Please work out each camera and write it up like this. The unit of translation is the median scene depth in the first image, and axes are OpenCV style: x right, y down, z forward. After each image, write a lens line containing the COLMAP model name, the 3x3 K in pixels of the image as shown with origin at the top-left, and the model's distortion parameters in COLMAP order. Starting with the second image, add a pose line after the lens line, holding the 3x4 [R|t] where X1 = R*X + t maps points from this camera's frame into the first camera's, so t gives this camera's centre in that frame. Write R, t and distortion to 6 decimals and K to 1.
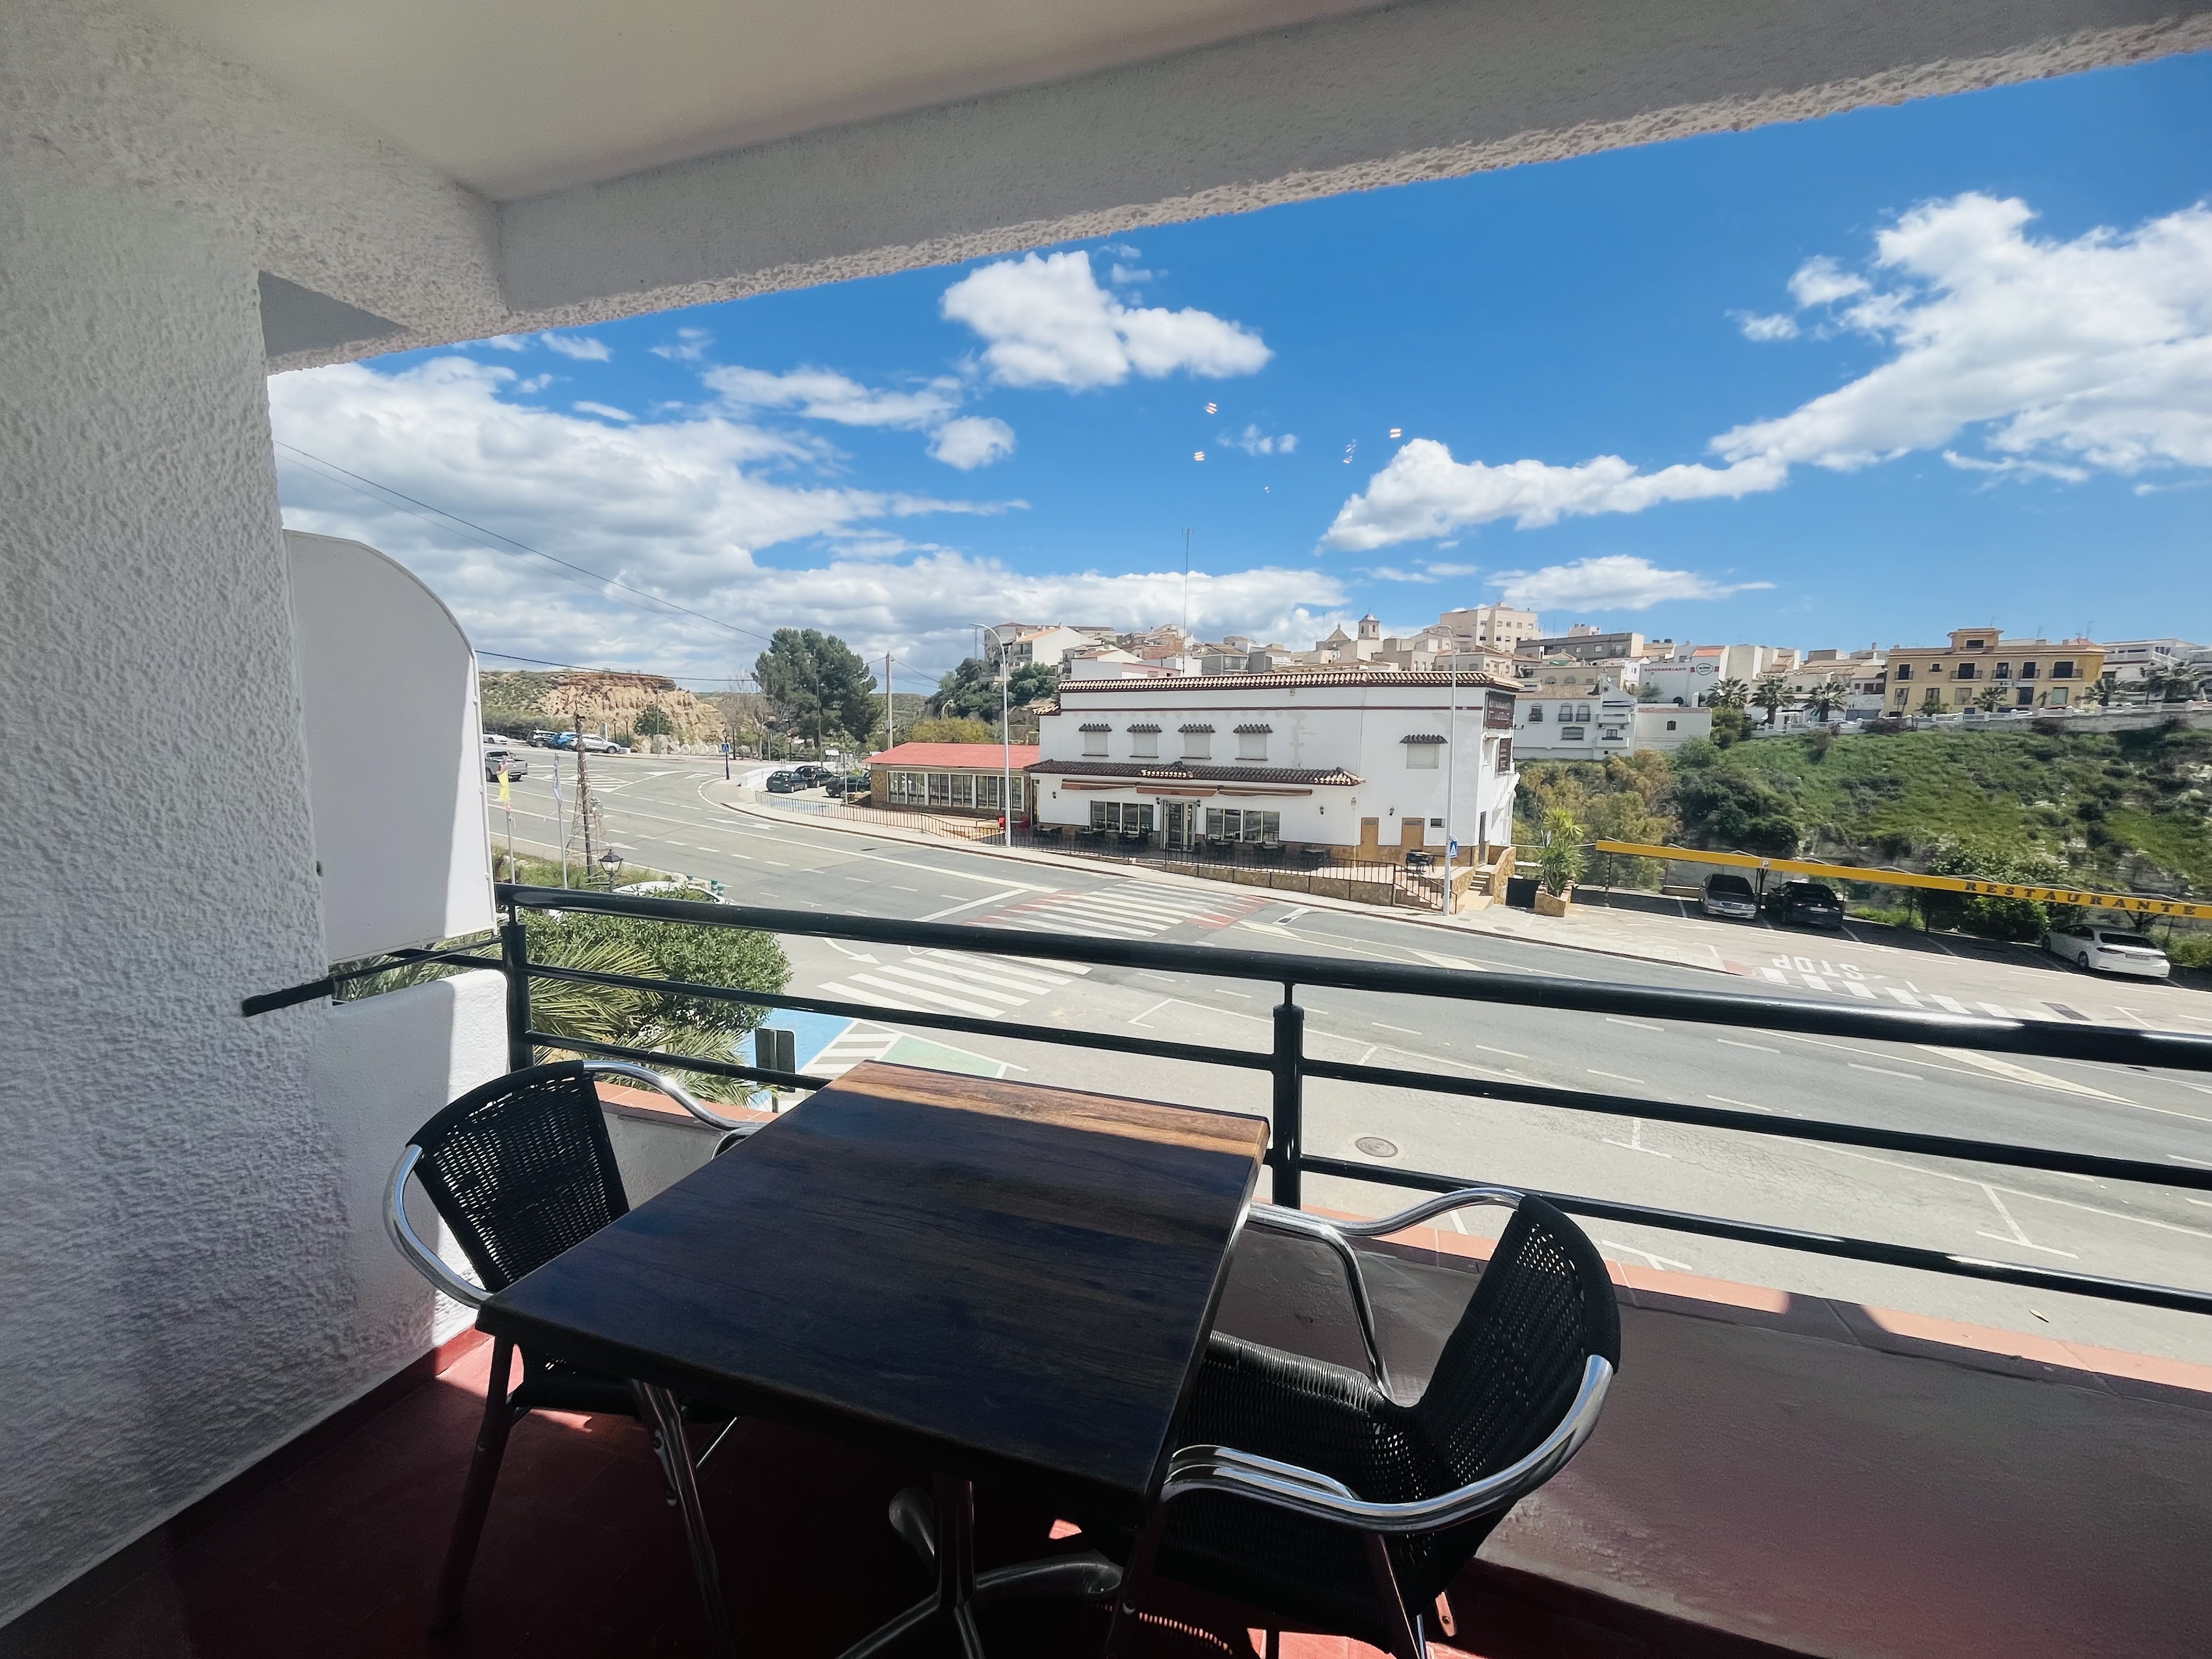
lens RADIAL K [[897.3, 0, 1106.0], [0, 897.3, 829.5], [0, 0, 1]] dist [0.002136, -0.000356]
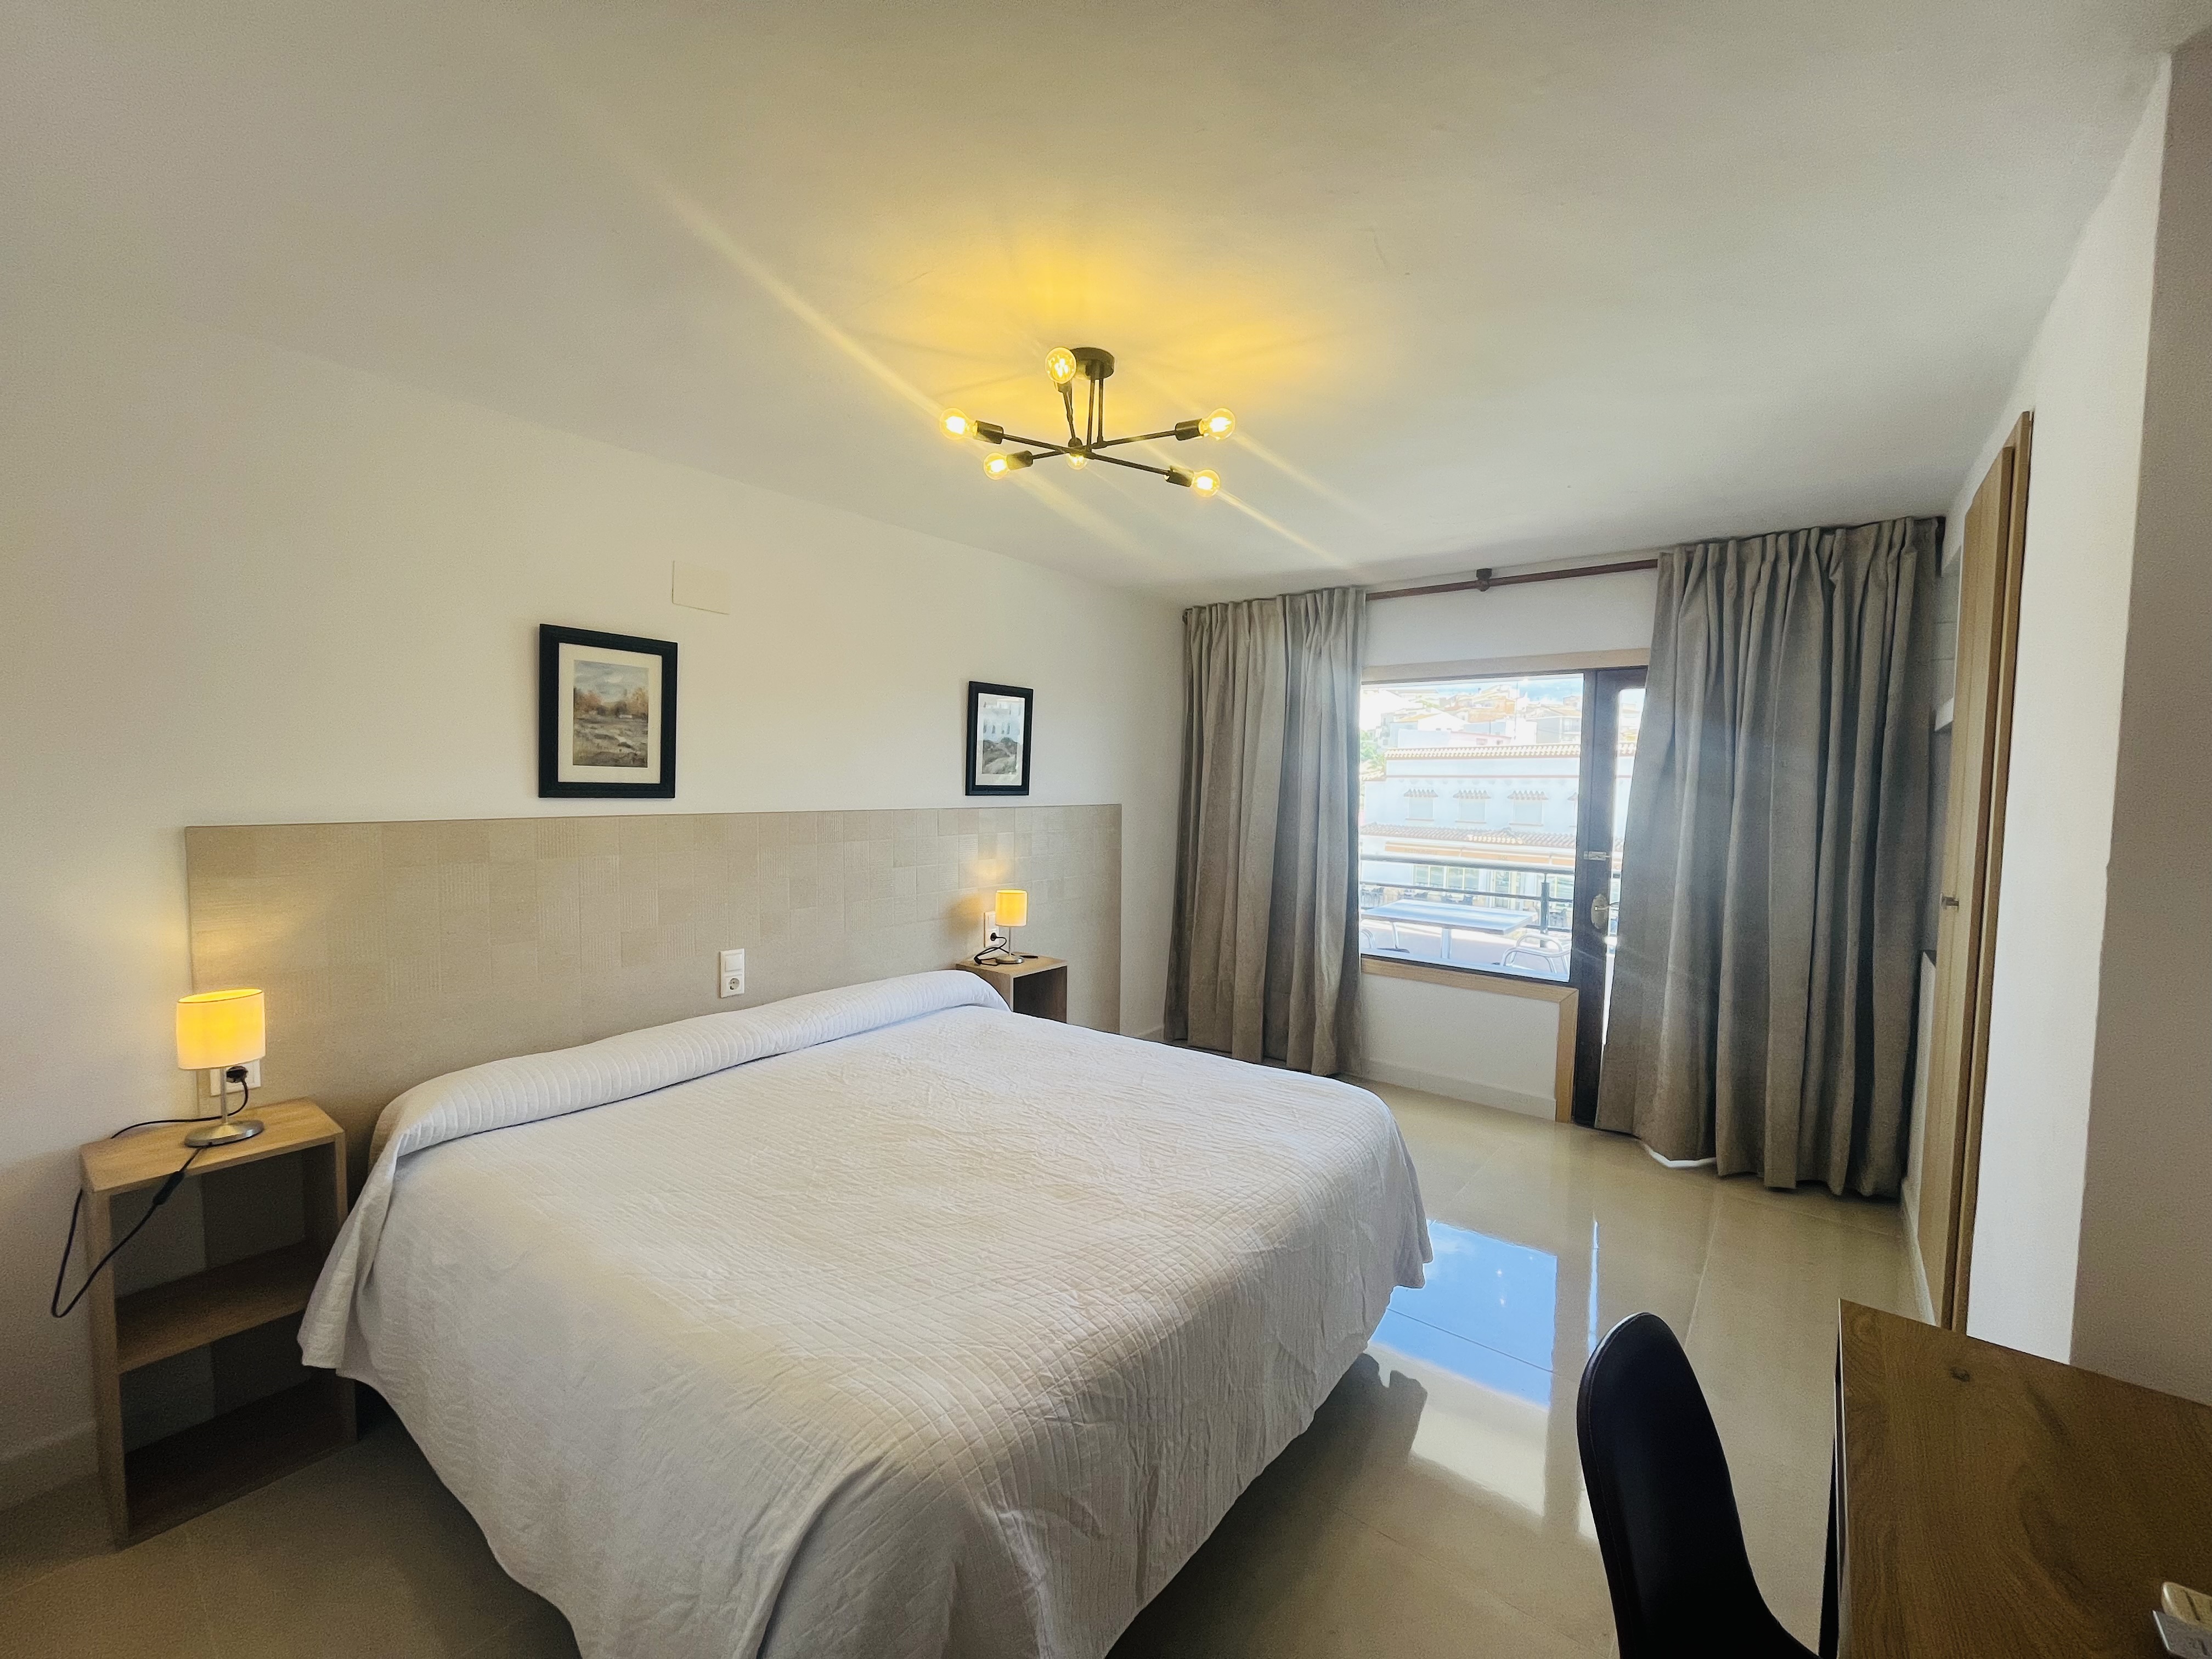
lens RADIAL K [[897.3, 0, 1106.0], [0, 897.3, 829.5], [0, 0, 1]] dist [0.002136, -0.000356]
pose [[0.942585, 0.025766, -0.332970, -0.004639], [-0.049086, 0.996880, -0.061815, 0.005929], [0.330338, 0.074610, 0.940909, -0.054146]]
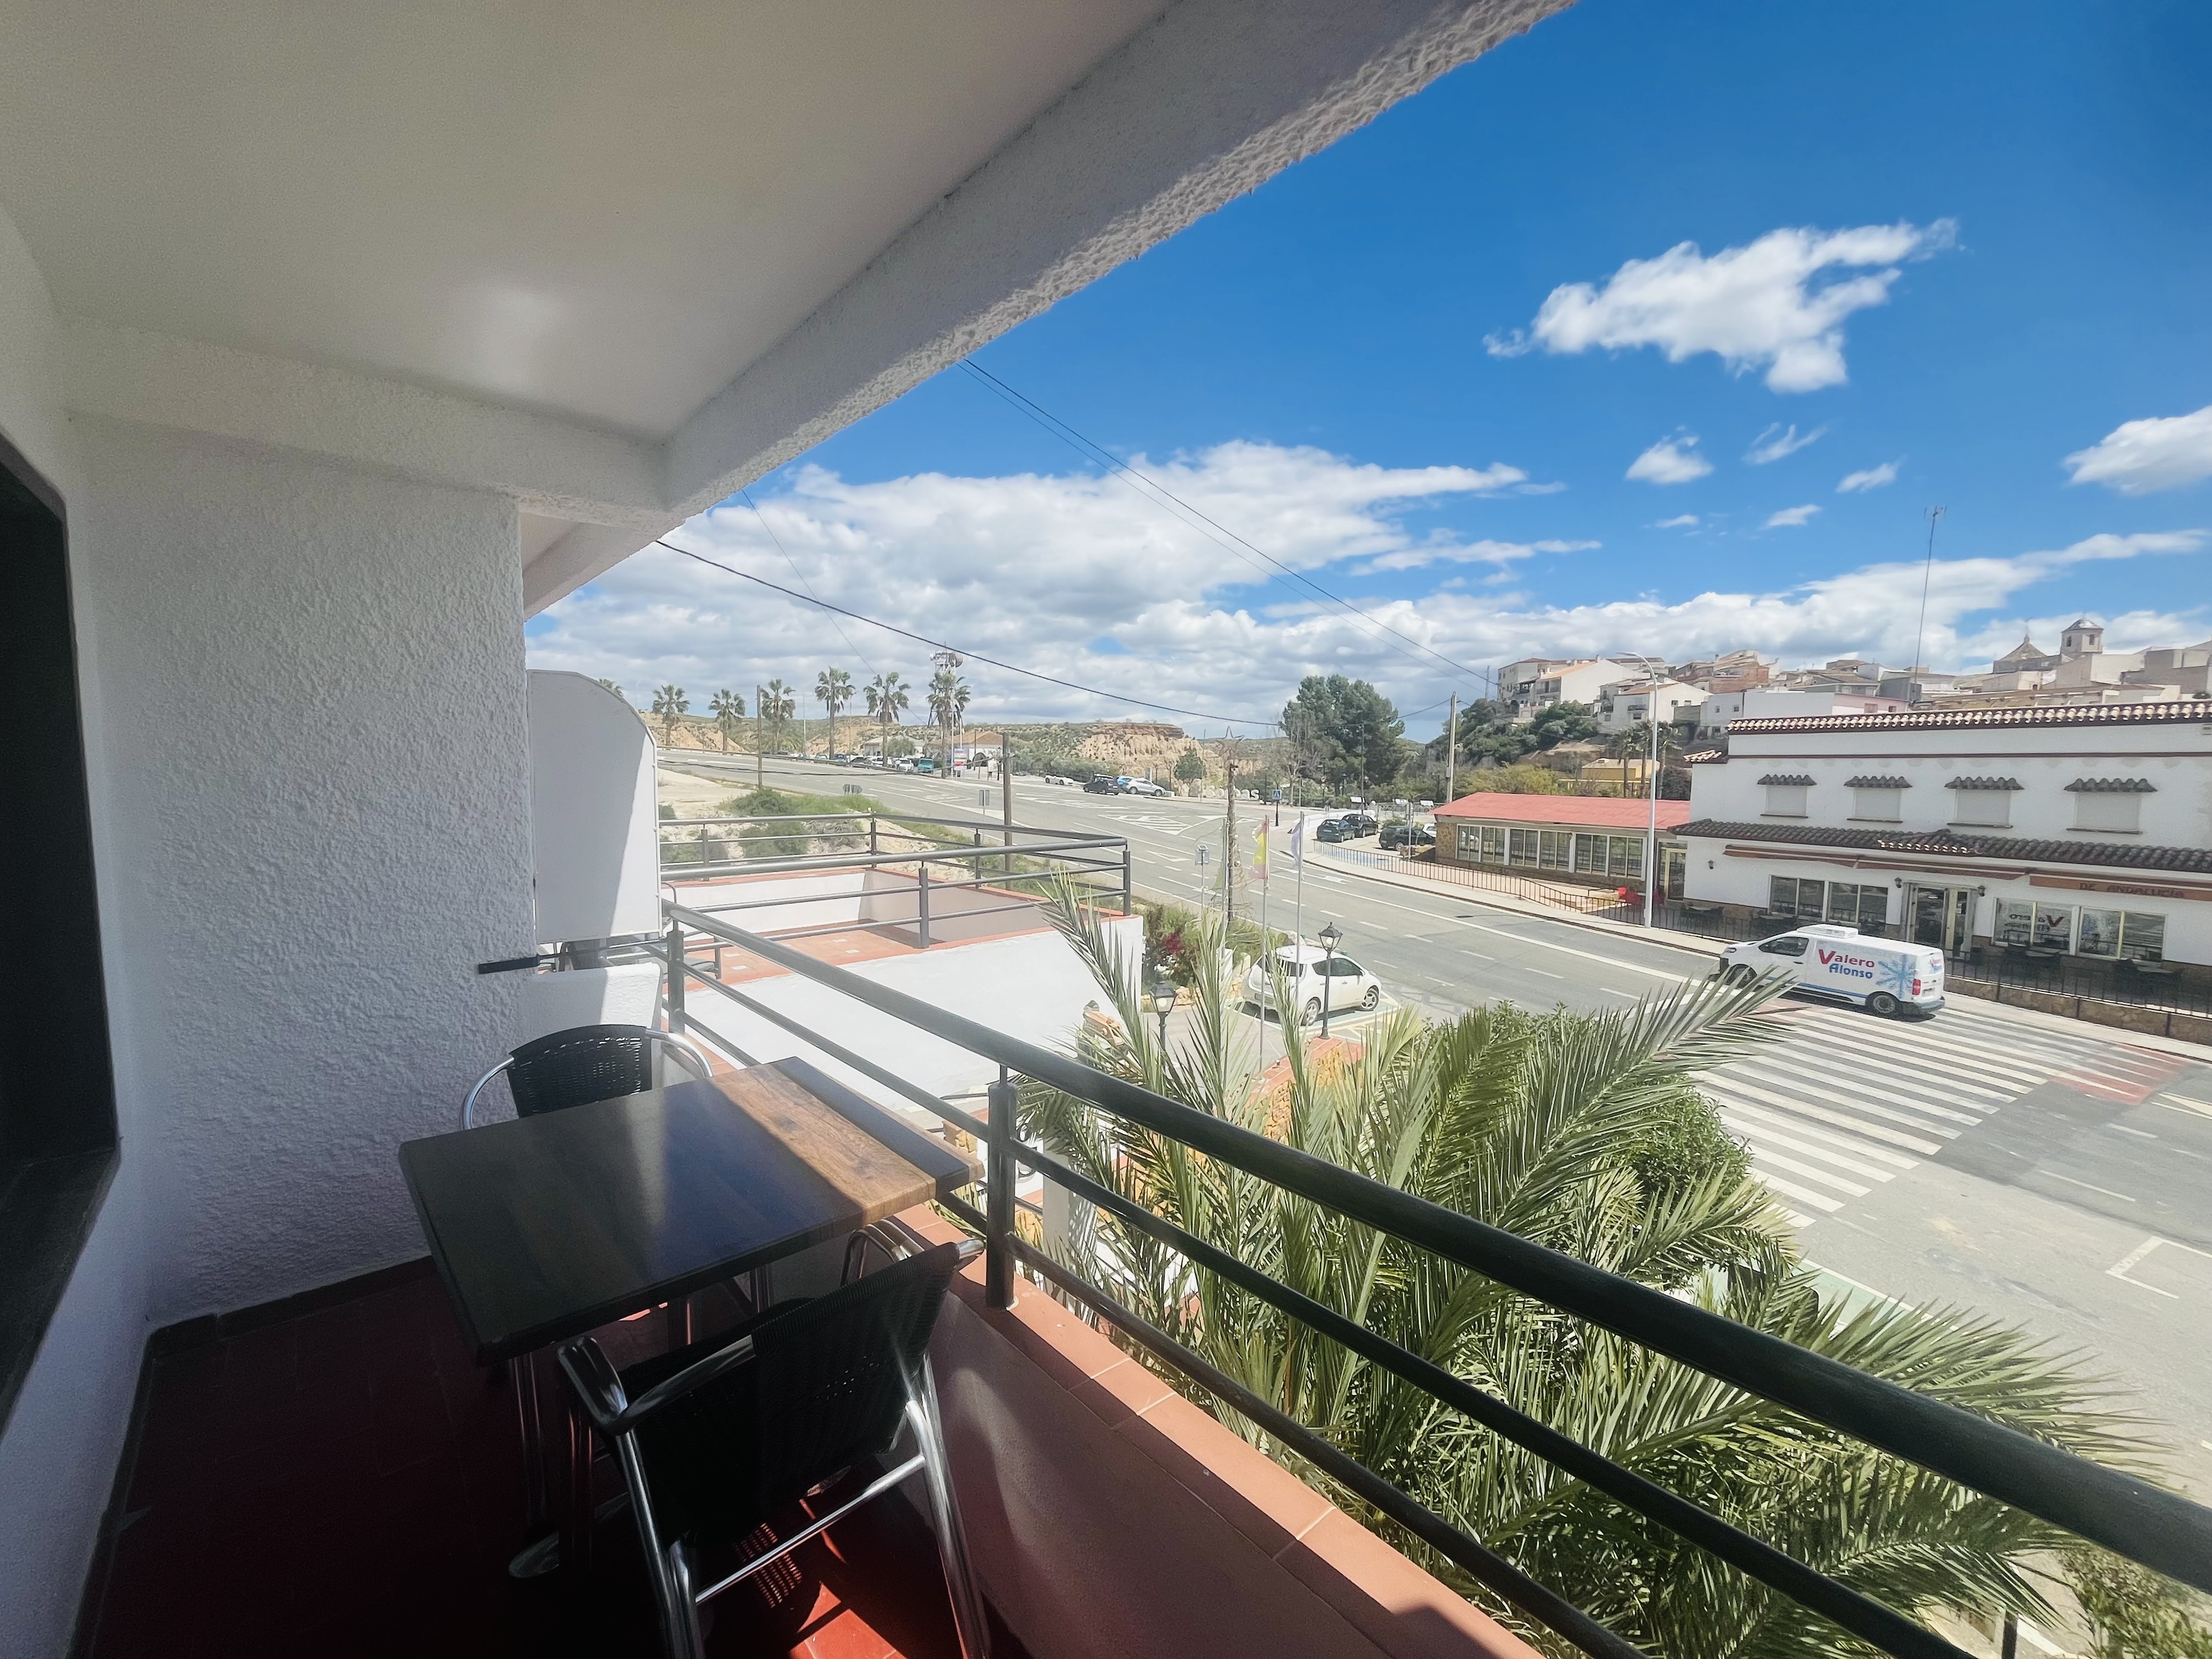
lens RADIAL K [[897.3, 0, 1106.0], [0, 897.3, 829.5], [0, 0, 1]] dist [0.002136, -0.000356]
pose [[0.866903, 0.038535, -0.496986, -0.076545], [-0.062887, 0.997496, -0.032352, -0.006370], [0.494495, 0.059300, 0.867155, 0.034017]]
